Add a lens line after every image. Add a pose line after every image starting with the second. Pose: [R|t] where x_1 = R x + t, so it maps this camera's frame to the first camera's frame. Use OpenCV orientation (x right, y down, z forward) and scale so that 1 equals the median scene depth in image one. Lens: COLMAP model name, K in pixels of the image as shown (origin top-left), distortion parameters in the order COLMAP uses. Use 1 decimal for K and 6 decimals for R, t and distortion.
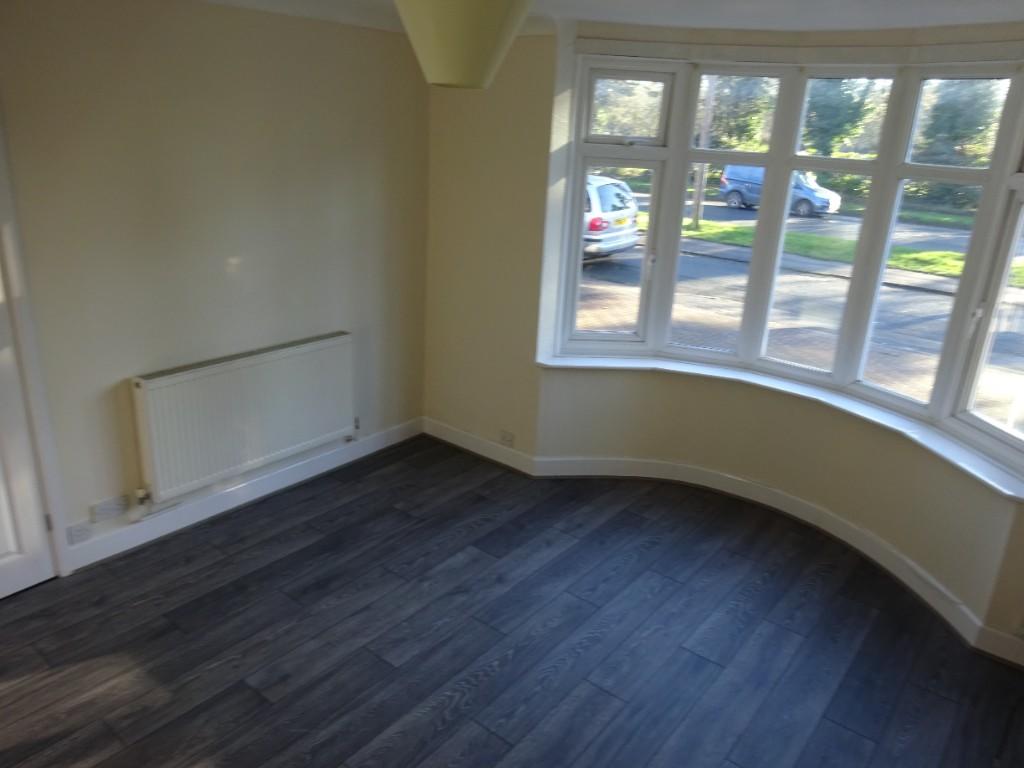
lens RADIAL K [[741.4, 0, 511.5], [0, 741.4, 386.2], [0, 0, 1]] dist [-0.008871, 0.003723]
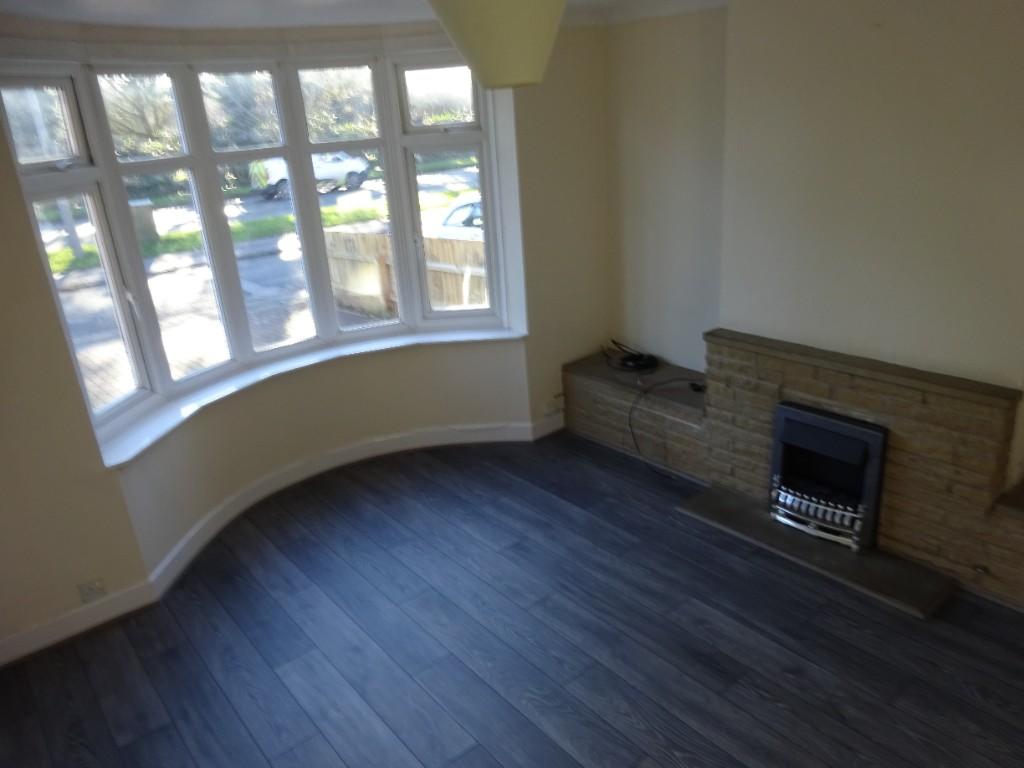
lens RADIAL K [[741.4, 0, 511.0], [0, 741.4, 381.2], [0, 0, 1]] dist [-0.008871, 0.003723]
pose [[0.215677, -0.401476, 0.890113, -0.579576], [0.406960, 0.865583, 0.291804, -0.180085], [-0.887619, 0.299304, 0.350071, 0.402696]]
